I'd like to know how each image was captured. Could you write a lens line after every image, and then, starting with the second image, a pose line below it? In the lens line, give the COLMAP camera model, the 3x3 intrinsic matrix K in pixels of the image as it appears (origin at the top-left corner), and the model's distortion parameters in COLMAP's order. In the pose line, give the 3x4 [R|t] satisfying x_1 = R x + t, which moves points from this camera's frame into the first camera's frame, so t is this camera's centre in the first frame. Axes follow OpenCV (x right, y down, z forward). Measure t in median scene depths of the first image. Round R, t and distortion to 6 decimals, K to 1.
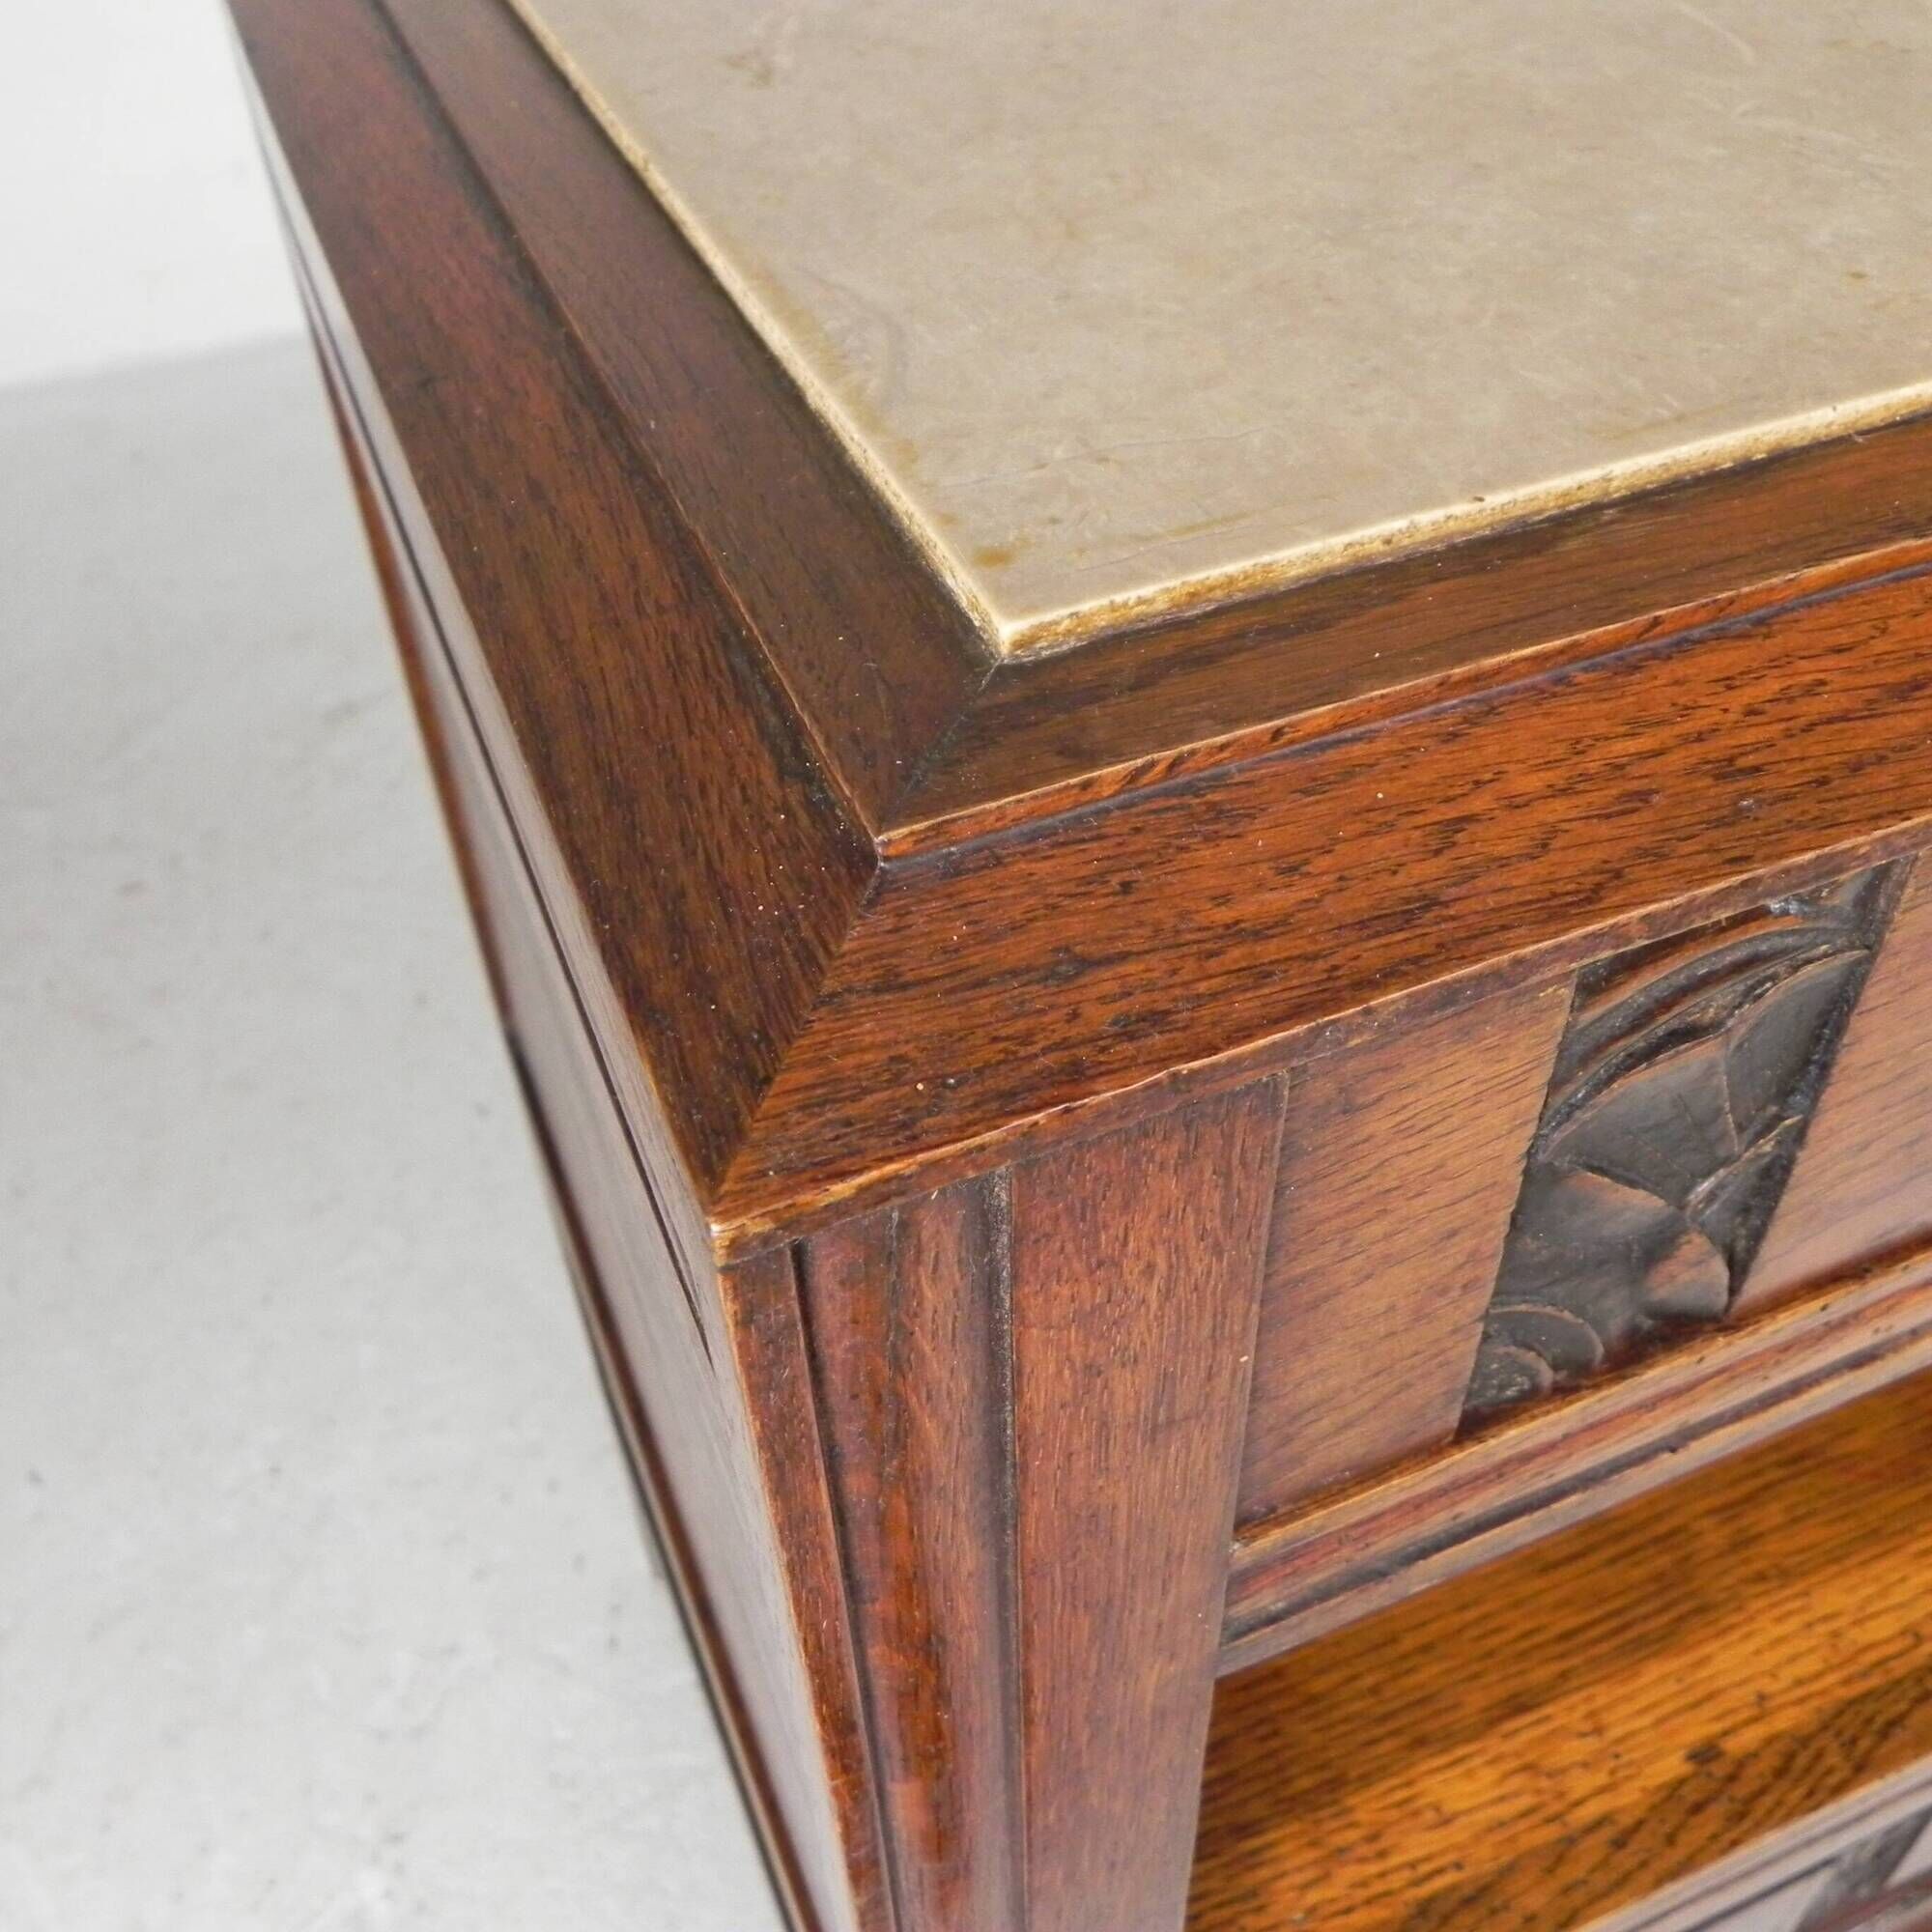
lens RADIAL K [[1931.5, 0, 967.1], [0, 1931.5, 965.3], [0, 0, 1]] dist [-0.016657, 0.000000]
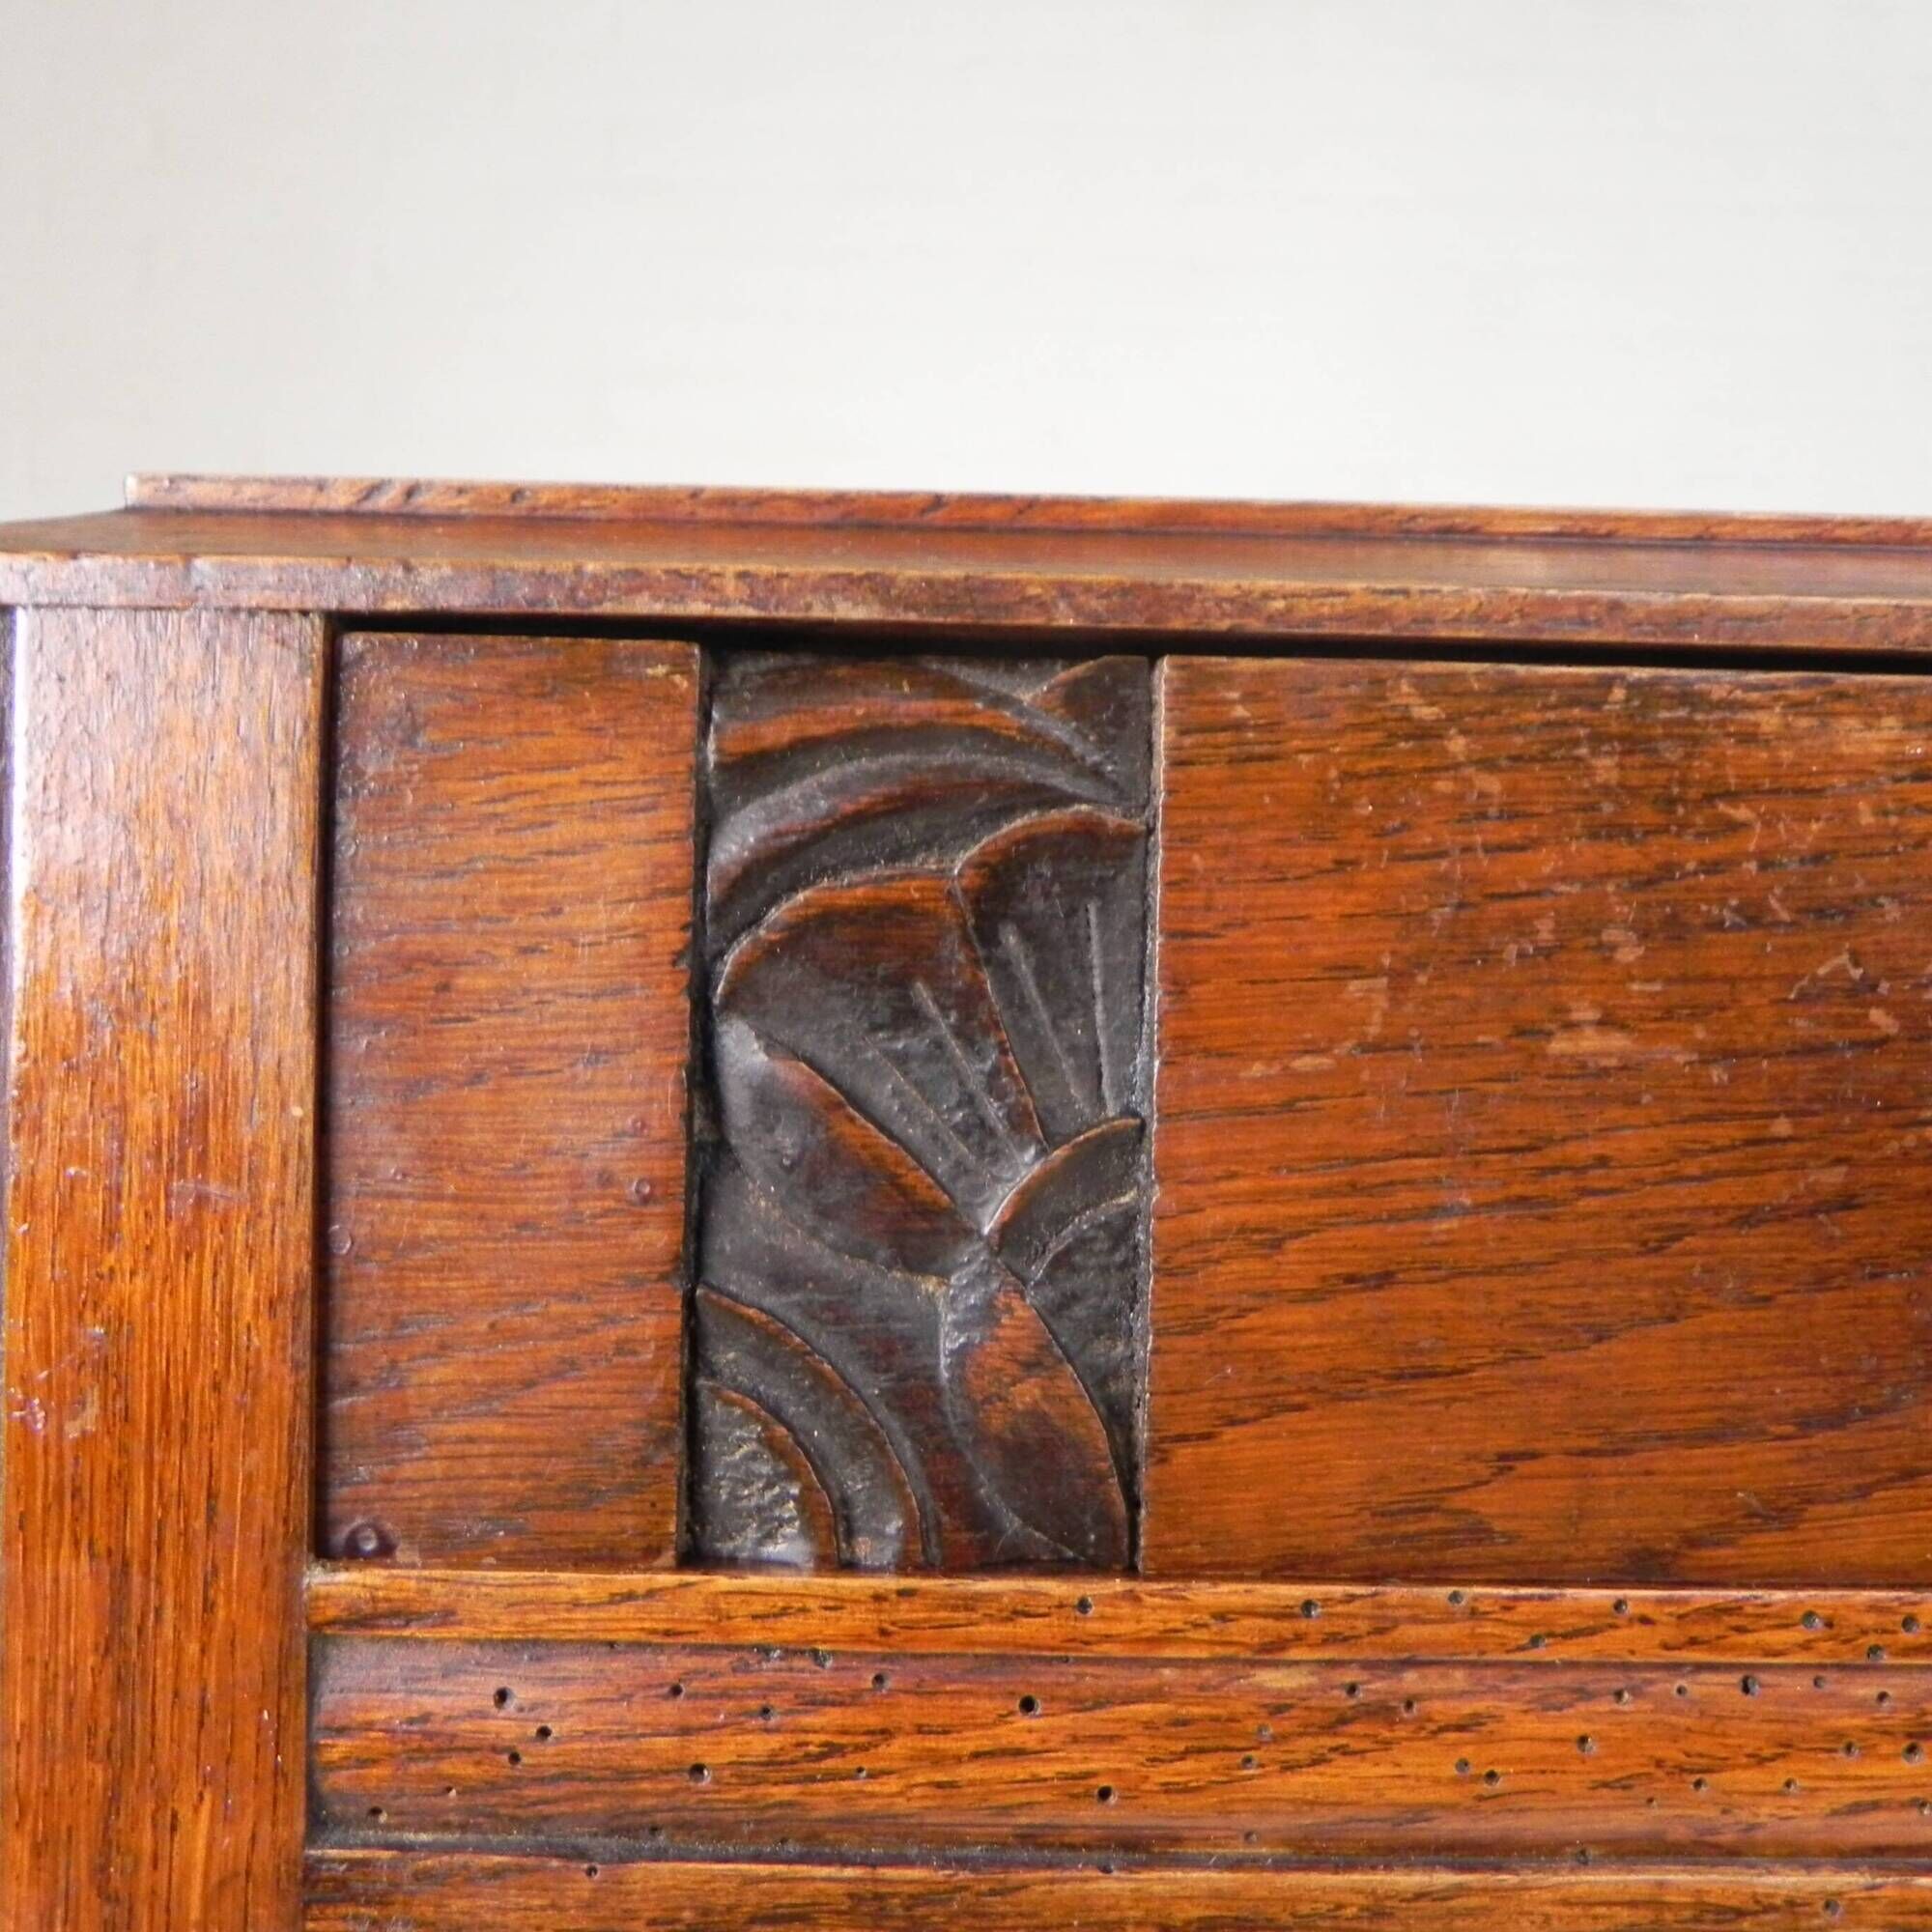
lens RADIAL K [[1931.5, 0, 954.2], [0, 1931.5, 973.9], [0, 0, 1]] dist [-0.016657, 0.000000]
pose [[0.926156, 0.055297, -0.373064, 0.326623], [-0.295888, 0.719896, -0.627854, 0.274033], [0.233849, 0.691876, 0.683098, 0.204497]]
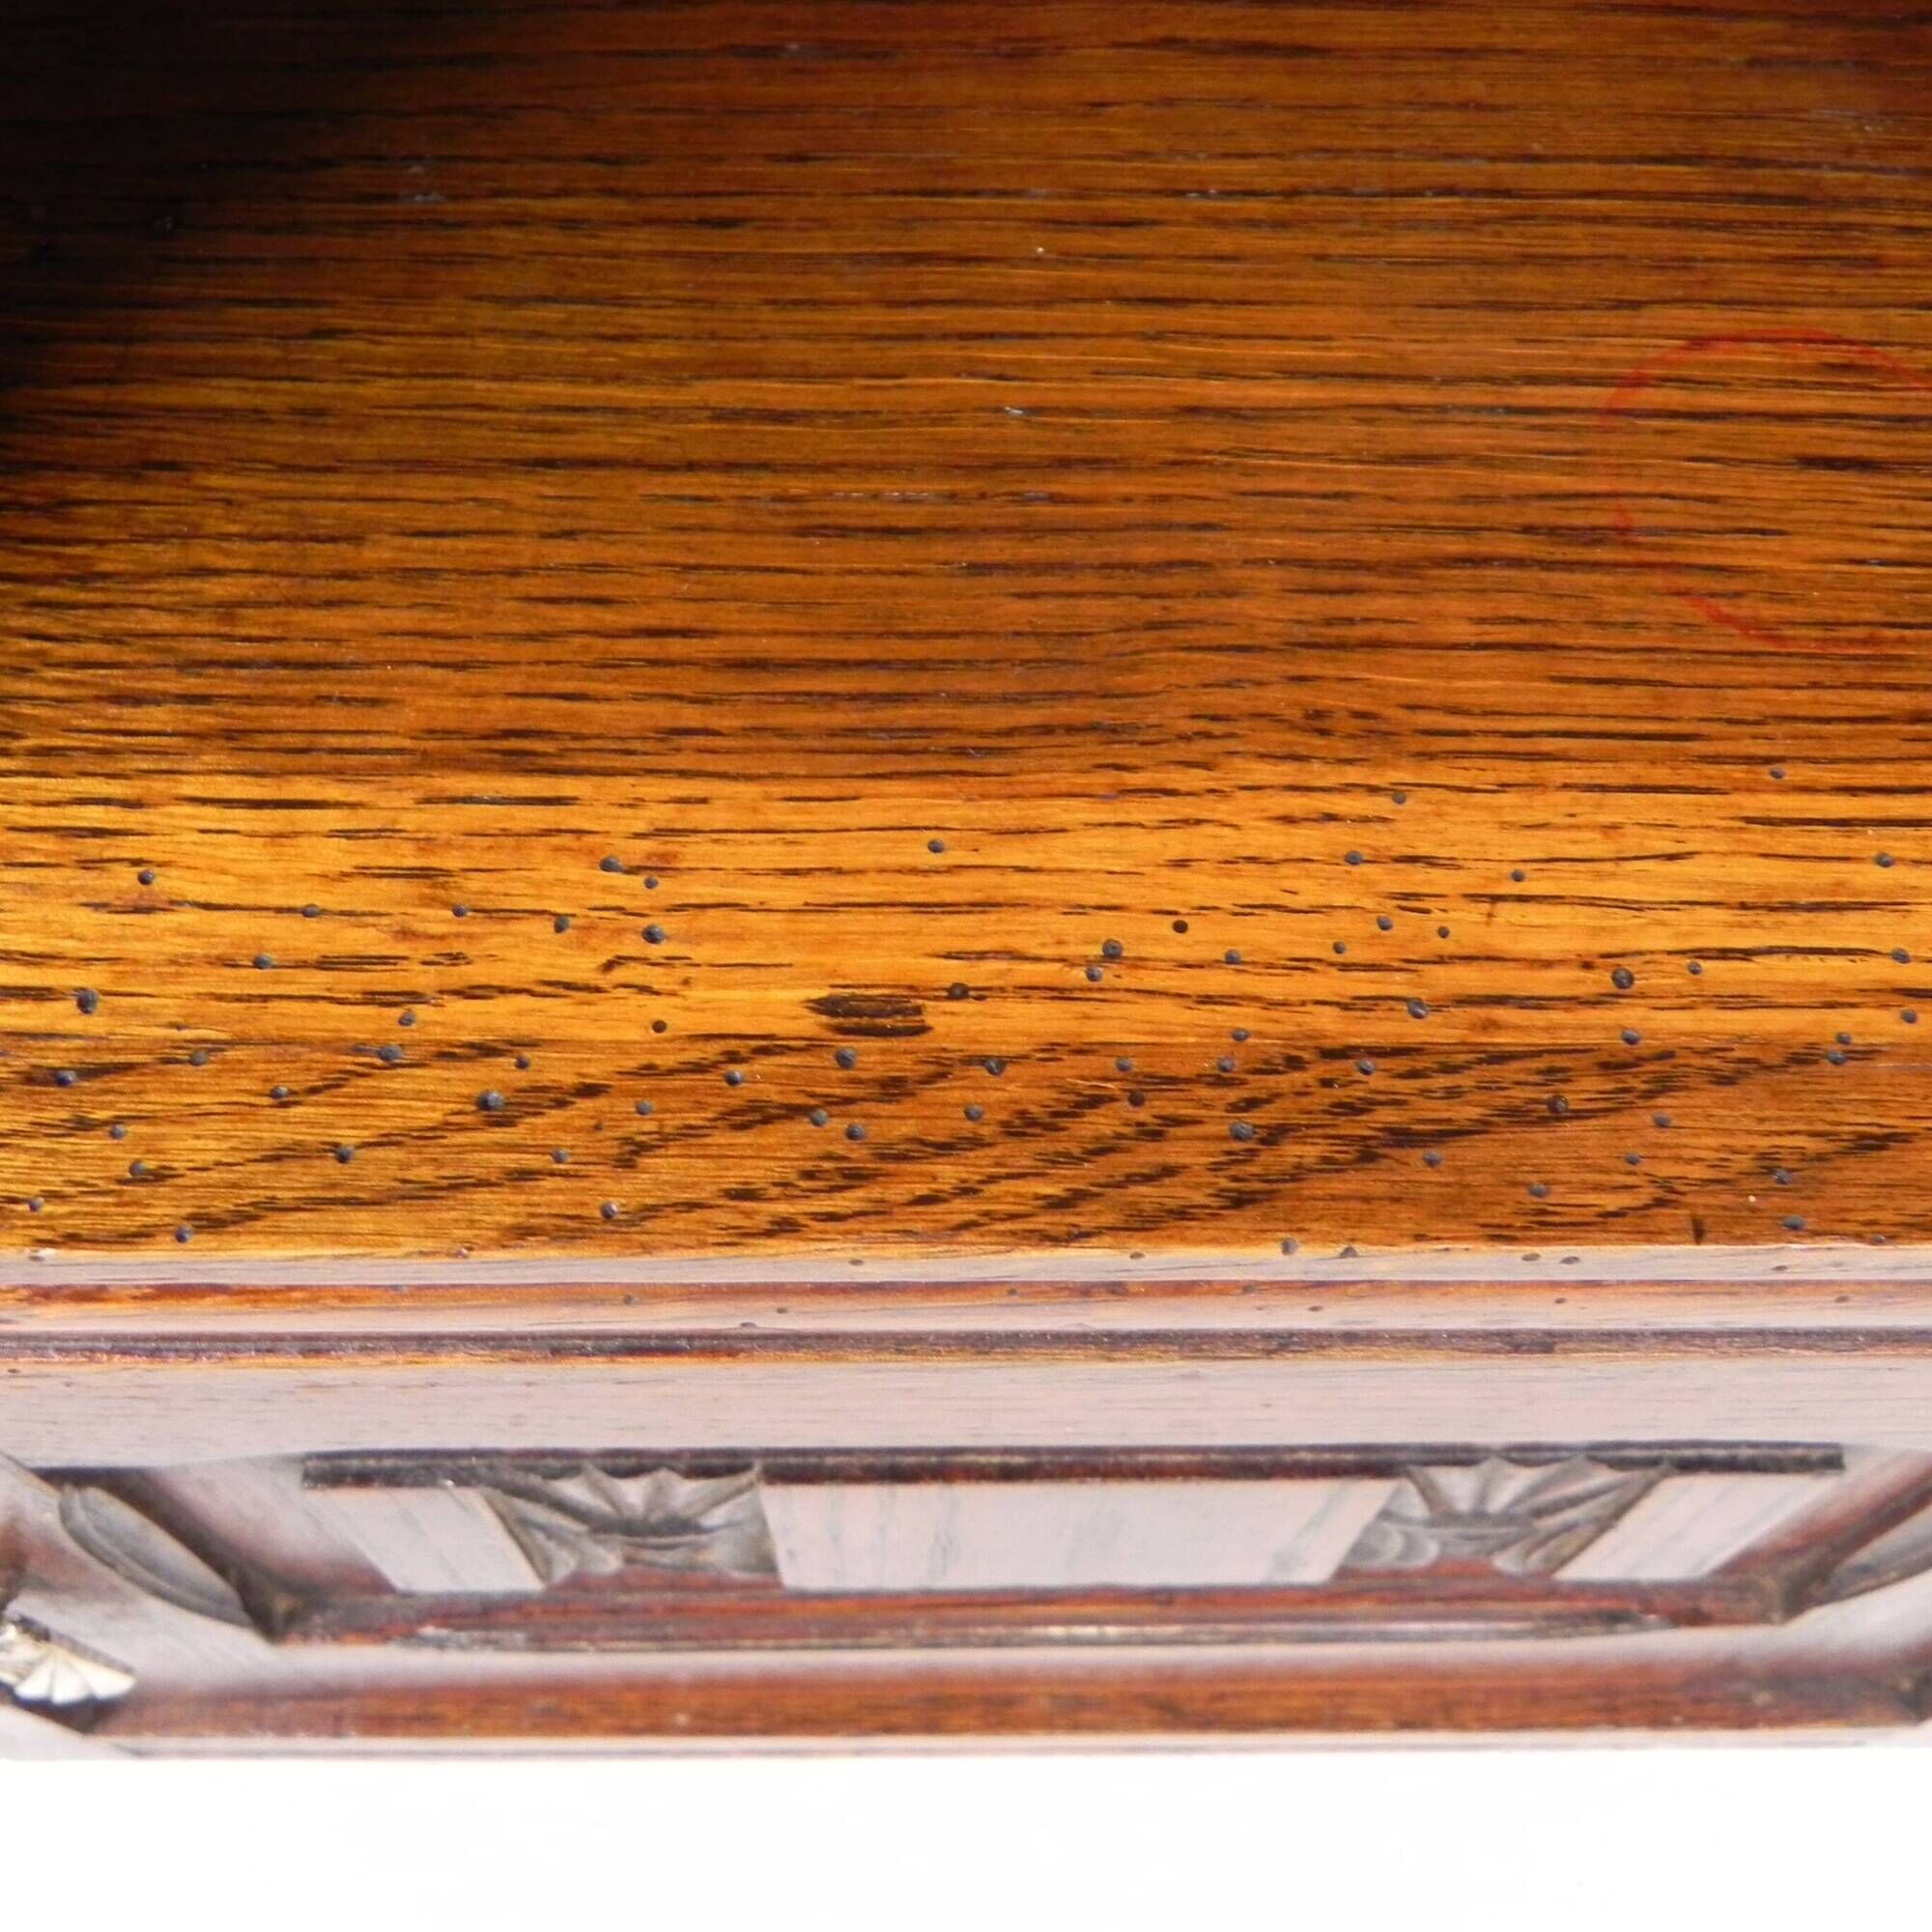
lens RADIAL K [[1931.5, 0, 964.5], [0, 1931.5, 961.6], [0, 0, 1]] dist [-0.016657, 0.000000]
pose [[0.926242, 0.348819, -0.142830, 0.455889], [-0.295469, 0.907202, 0.299470, 0.290726], [0.234037, -0.235180, 0.943354, 0.670451]]
